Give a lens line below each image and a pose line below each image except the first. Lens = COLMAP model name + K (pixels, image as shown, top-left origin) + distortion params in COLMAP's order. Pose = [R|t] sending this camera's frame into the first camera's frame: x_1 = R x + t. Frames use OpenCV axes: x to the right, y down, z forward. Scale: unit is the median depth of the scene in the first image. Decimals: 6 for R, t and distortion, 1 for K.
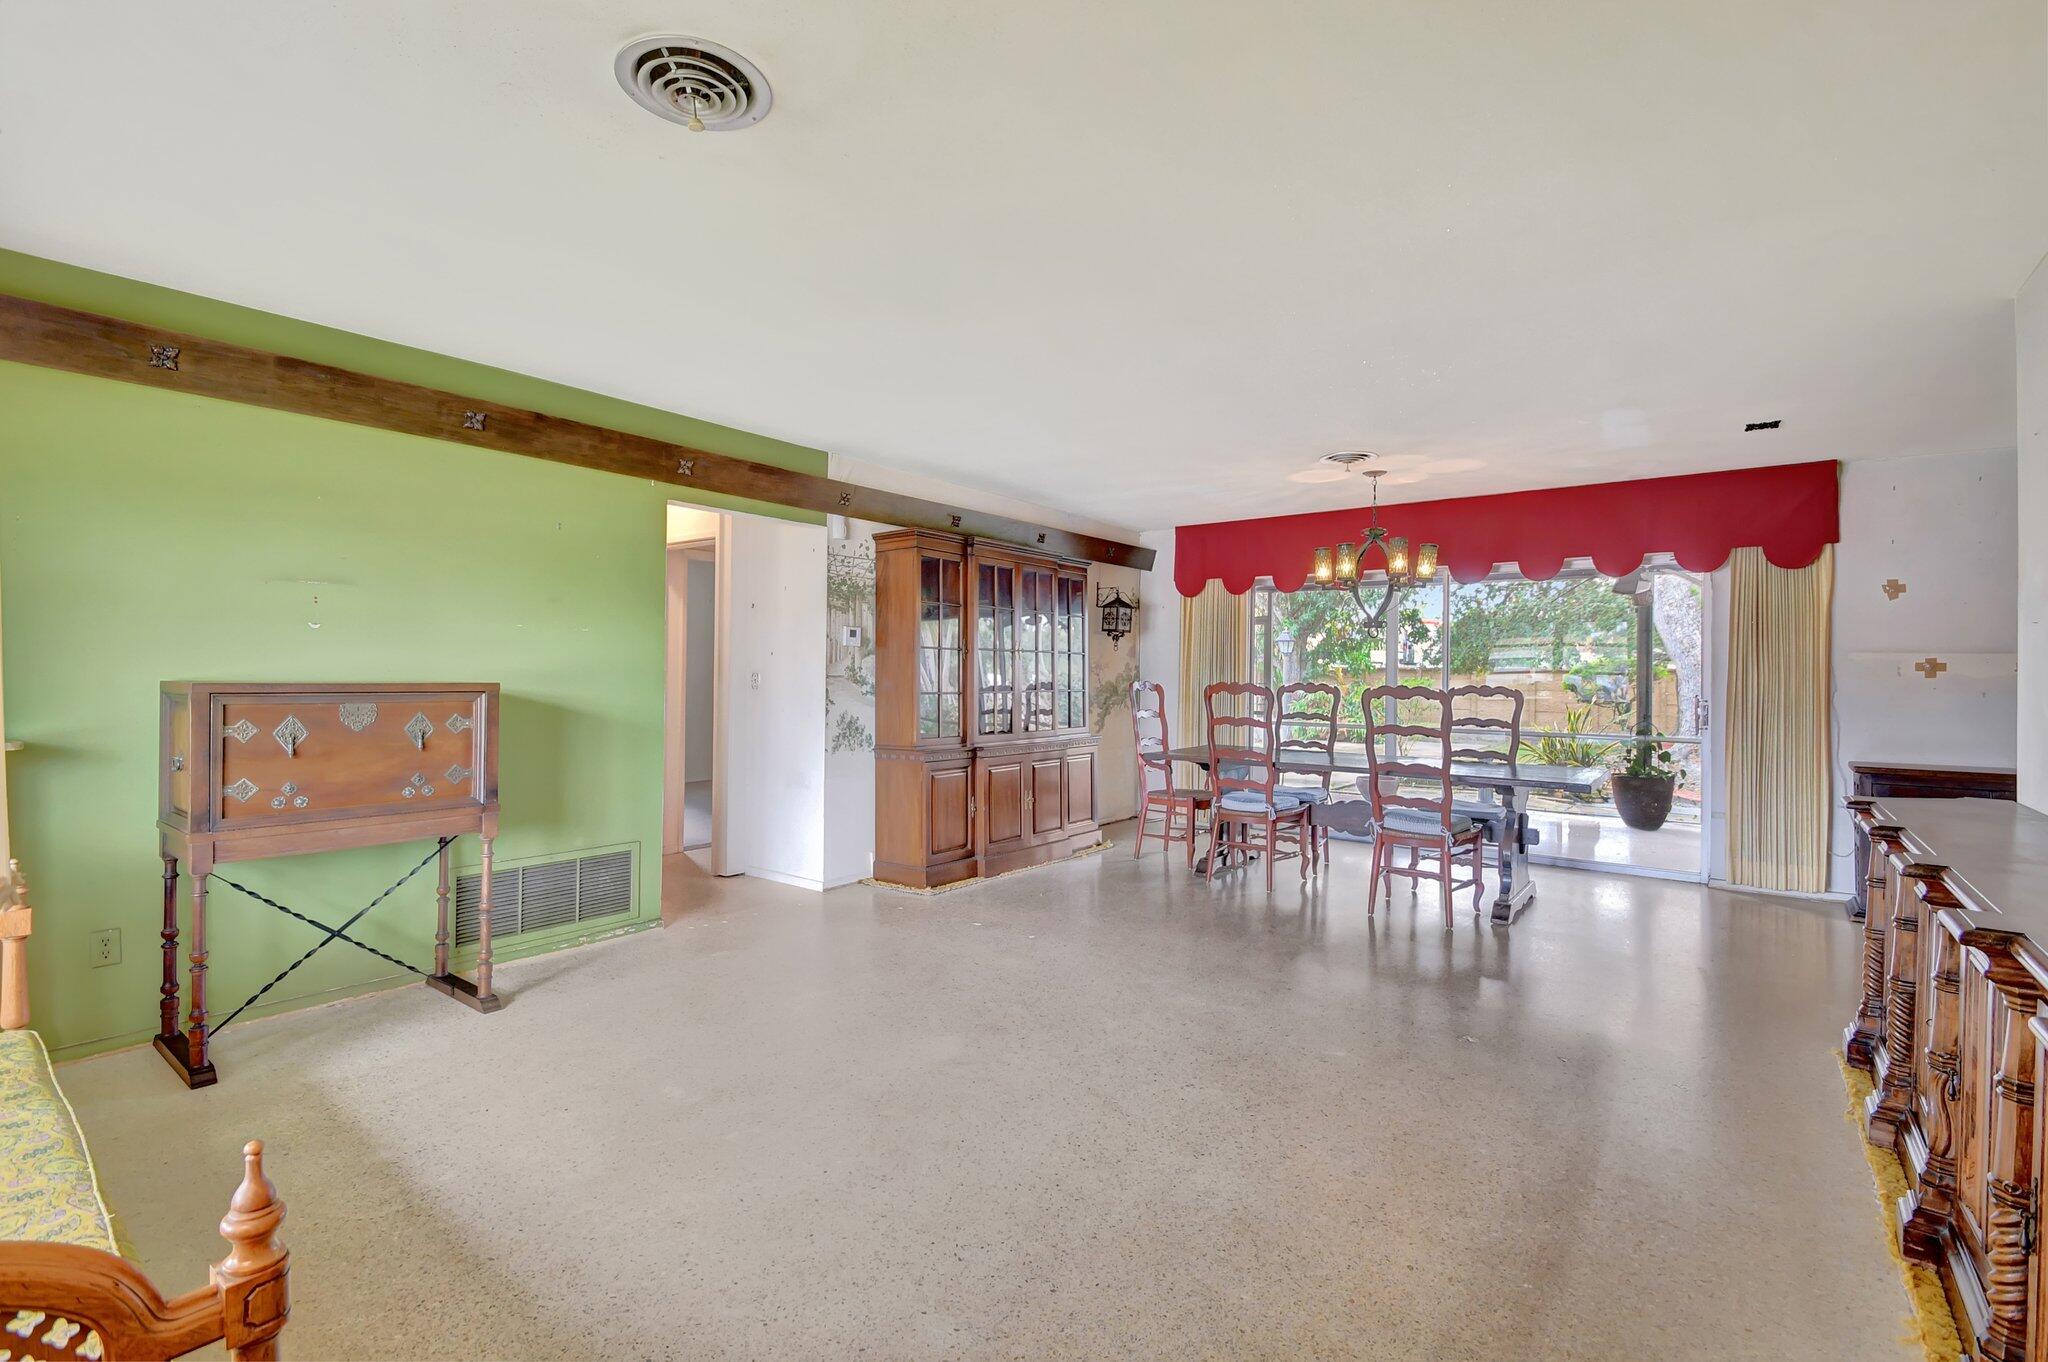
lens RADIAL K [[914.5, 0, 1015.1], [0, 914.5, 672.4], [0, 0, 1]] dist [0.024692, -0.022623]
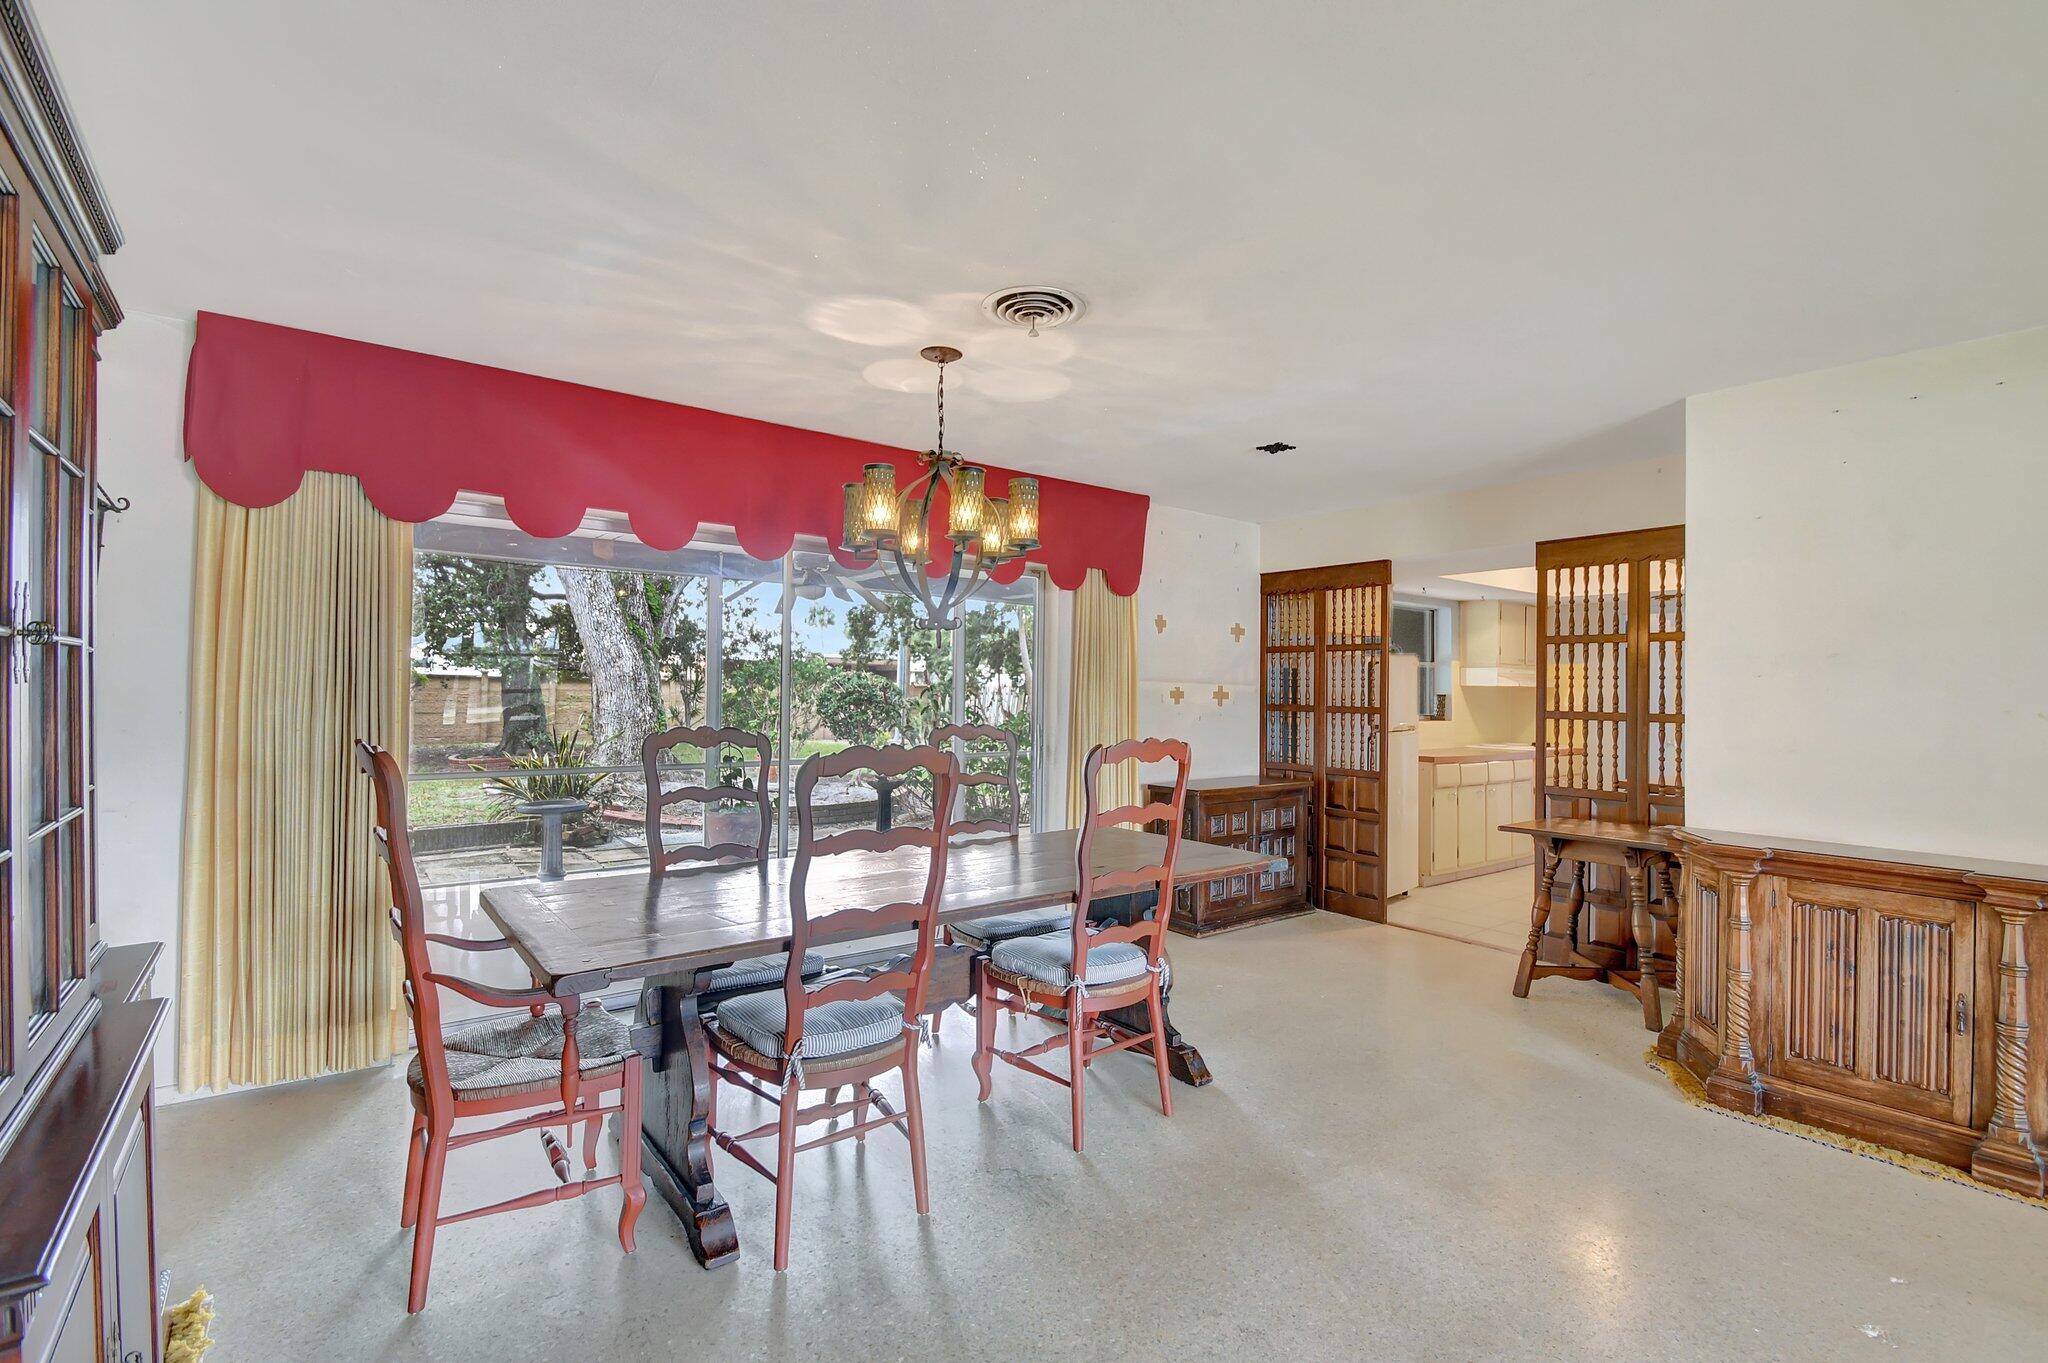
lens RADIAL K [[922.1, 0, 1055.8], [0, 922.1, 672.0], [0, 0, 1]] dist [0.016609, -0.021958]
pose [[0.246474, 0.013480, 0.969056, -0.141369], [-0.011637, 0.999872, -0.010949, -0.018473], [-0.969080, -0.008578, 0.246599, 0.825805]]
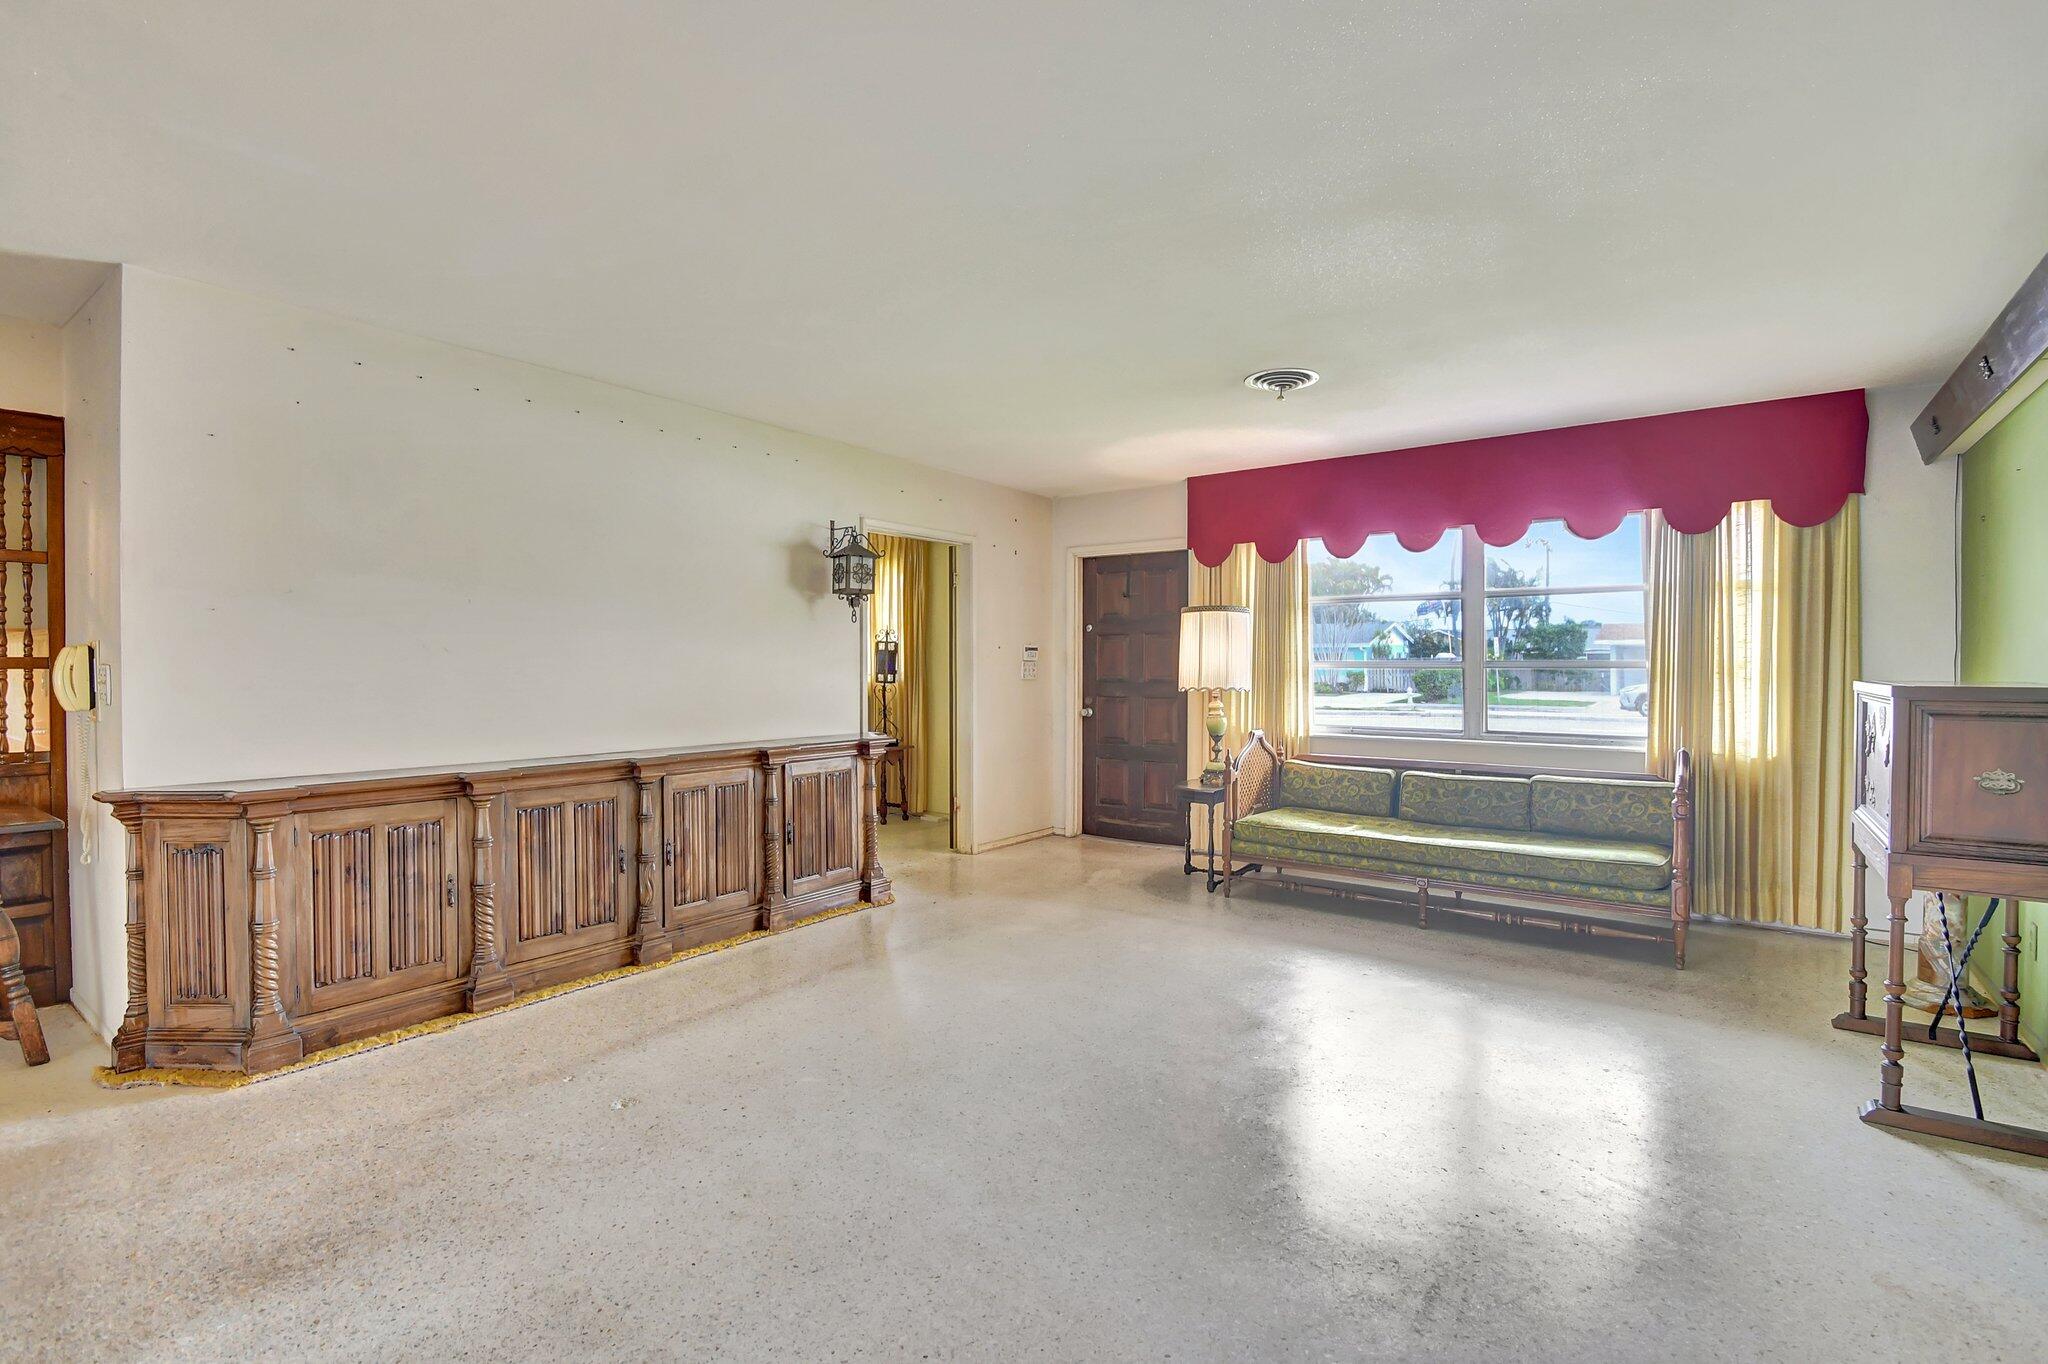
lens RADIAL K [[951.3, 0, 982.3], [0, 951.3, 675.1], [0, 0, 1]] dist [-0.010543, -0.000043]
pose [[-0.999845, -0.011312, 0.013485, 0.099403], [-0.011177, 0.999887, 0.010030, 0.001925], [-0.013597, 0.009878, -0.999859, 1.094154]]
